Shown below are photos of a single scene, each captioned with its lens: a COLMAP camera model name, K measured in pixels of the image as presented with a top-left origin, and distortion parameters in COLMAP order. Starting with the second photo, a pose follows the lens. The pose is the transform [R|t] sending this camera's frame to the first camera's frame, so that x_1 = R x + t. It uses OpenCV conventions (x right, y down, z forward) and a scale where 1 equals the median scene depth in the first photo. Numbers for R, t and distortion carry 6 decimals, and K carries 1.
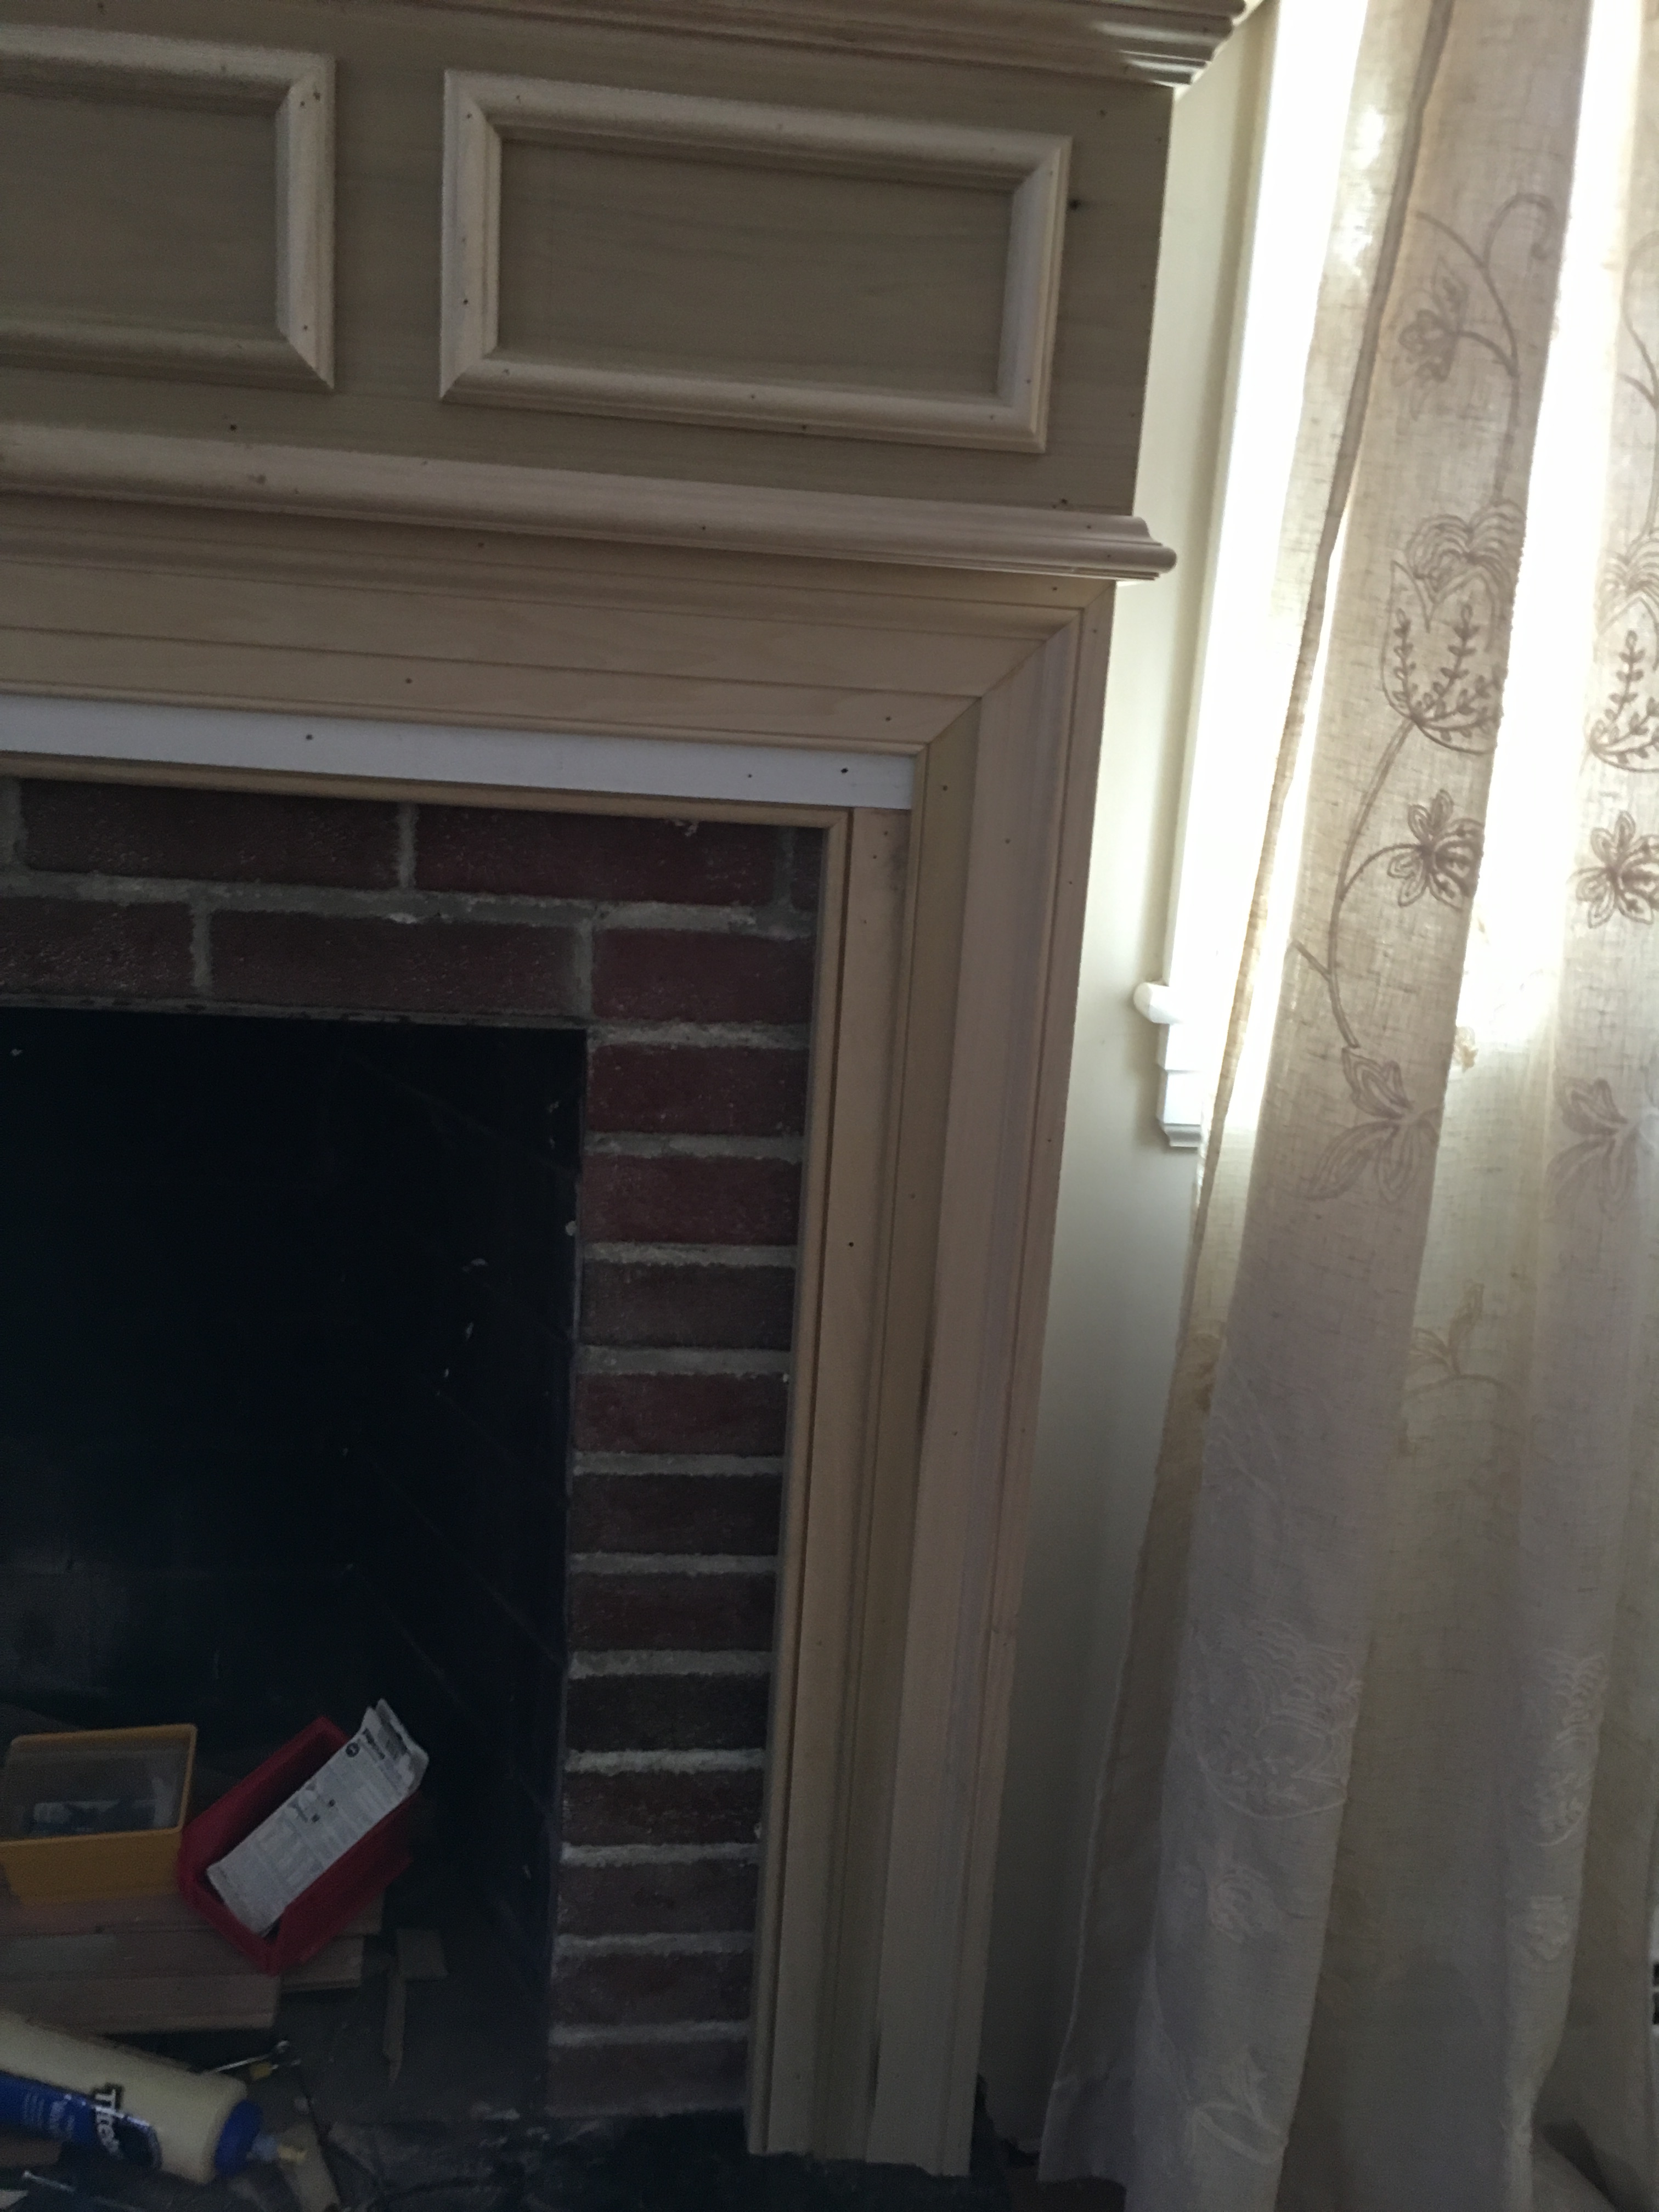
lens RADIAL K [[1868.4, 0, 829.5], [0, 1868.4, 1106.0], [0, 0, 1]] dist [0.072196, -0.109098]
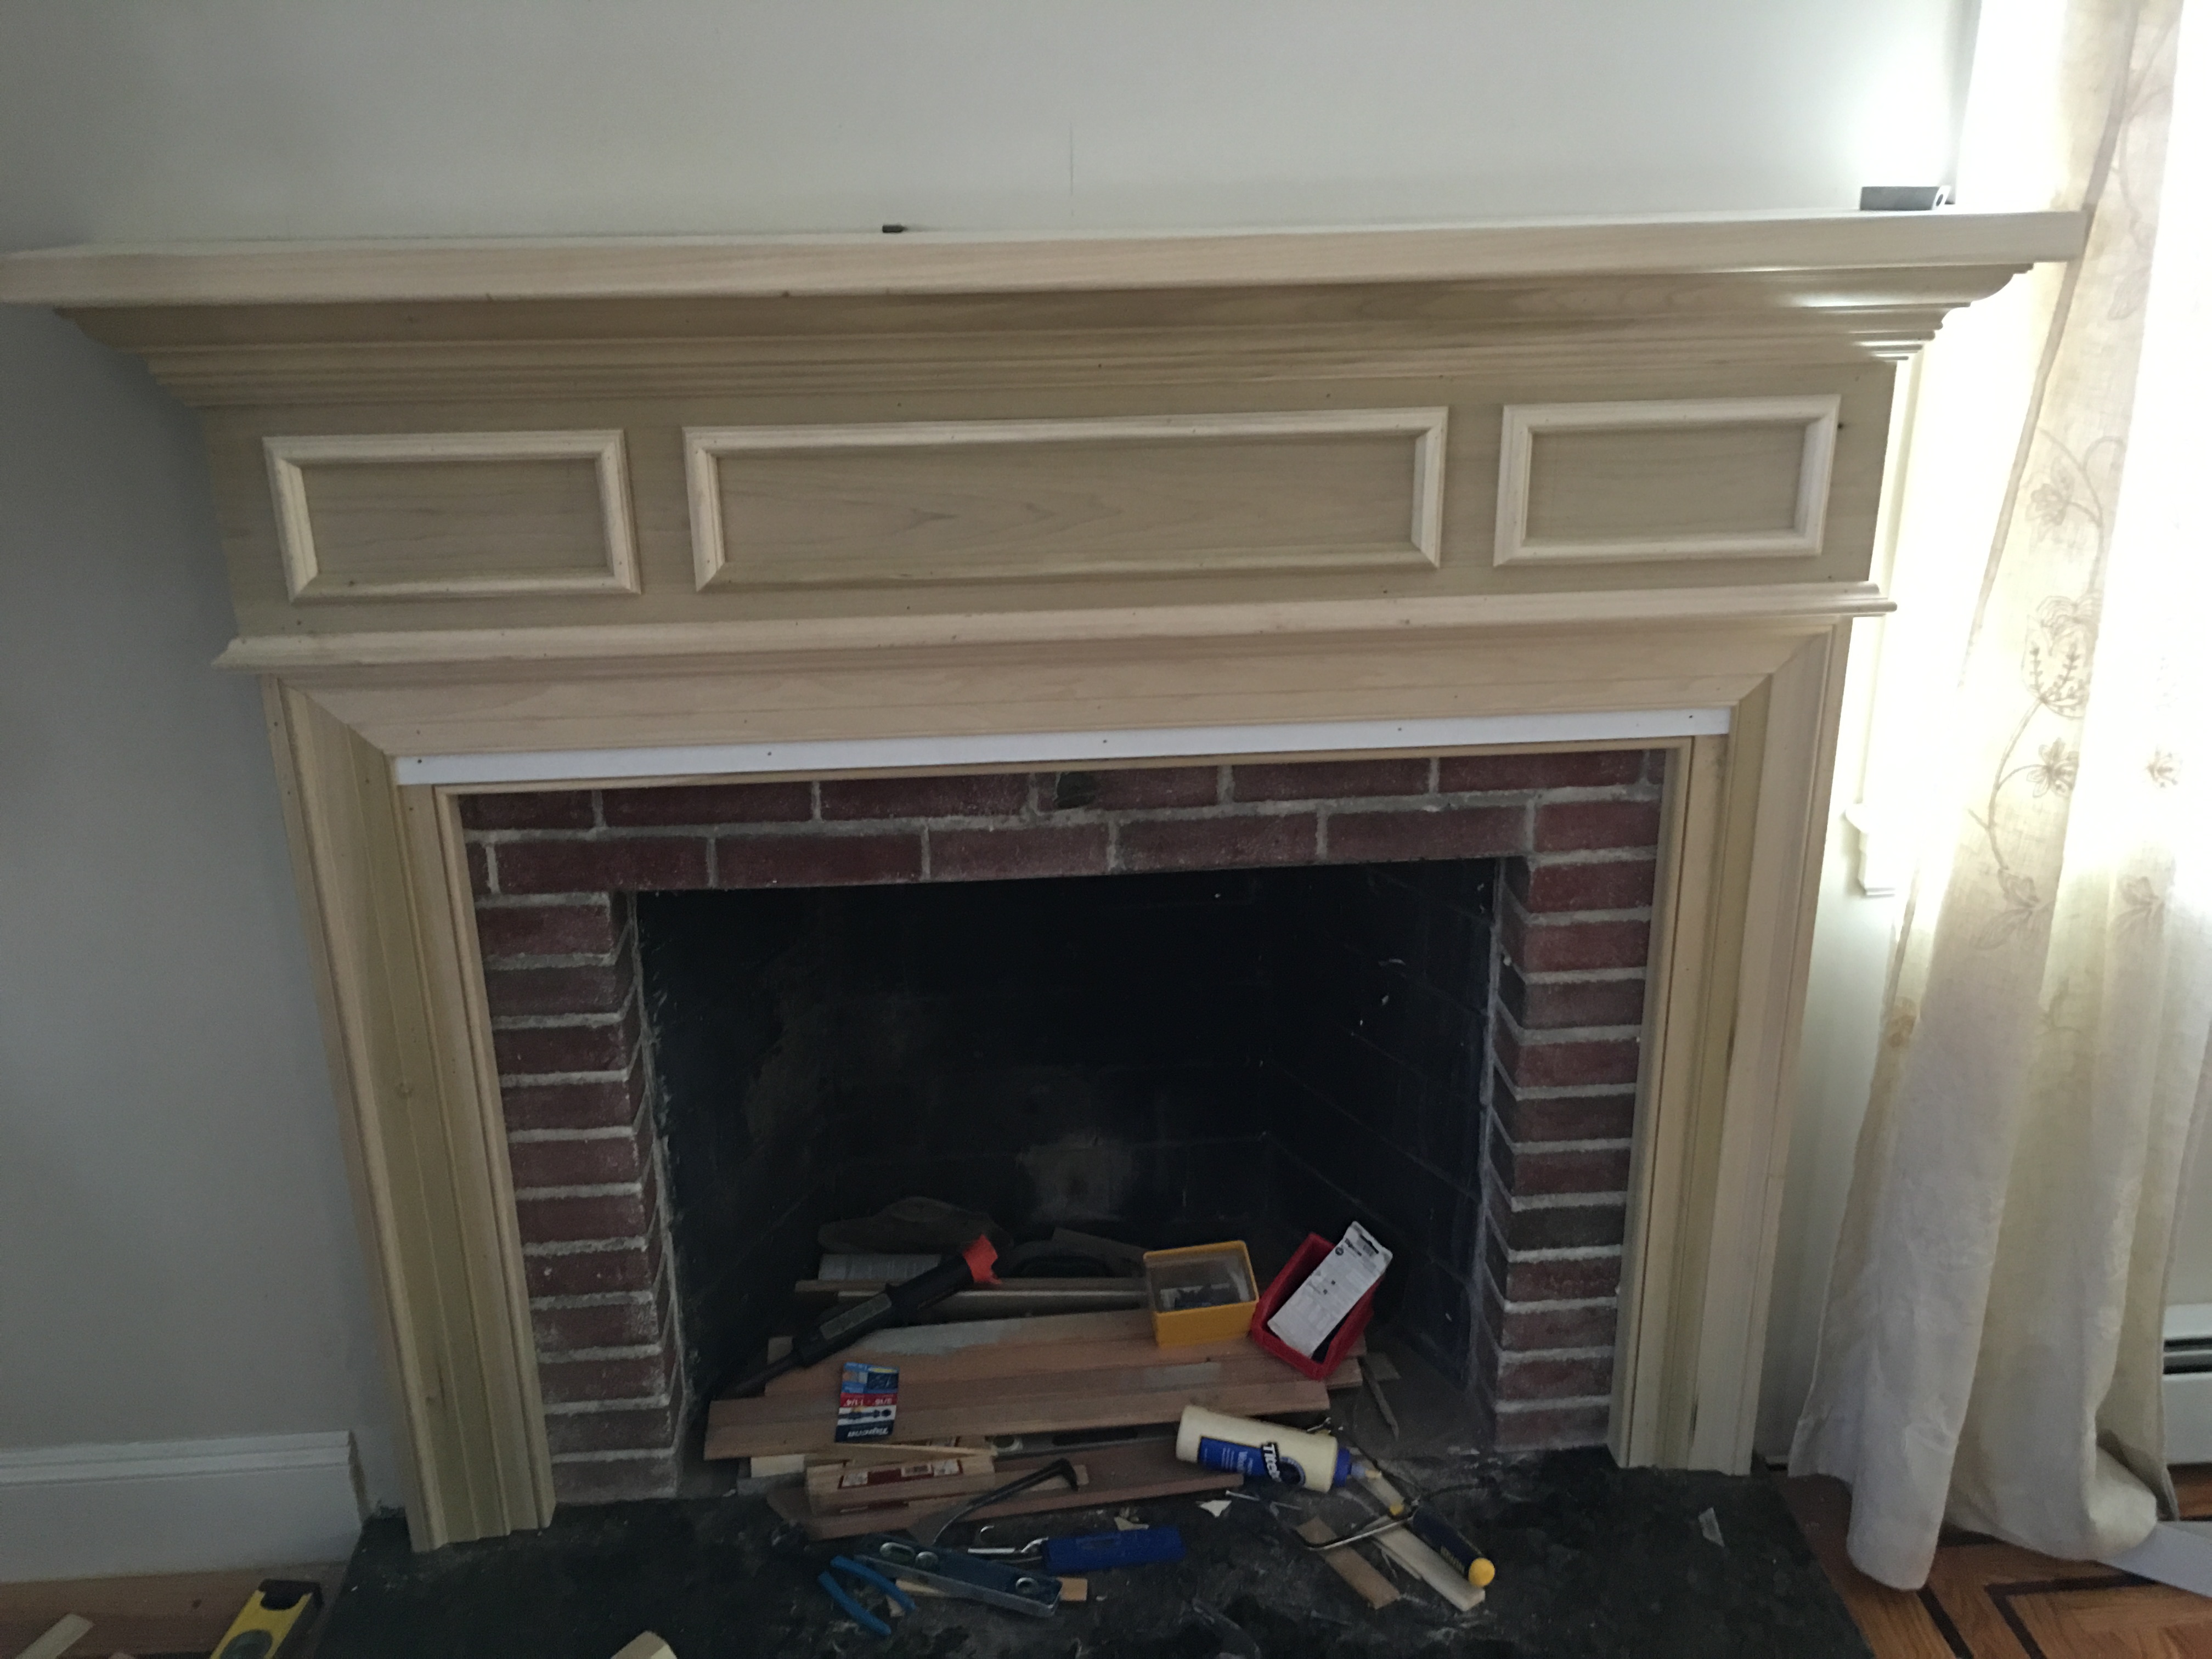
lens RADIAL K [[1868.4, 0, 1048.8], [0, 1868.4, 784.0], [0, 0, 1]] dist [0.072196, -0.109098]
pose [[0.995407, -0.066073, -0.069274, -0.453735], [0.073790, 0.990561, 0.115513, -0.348054], [0.060988, -0.120094, 0.990887, -0.765274]]
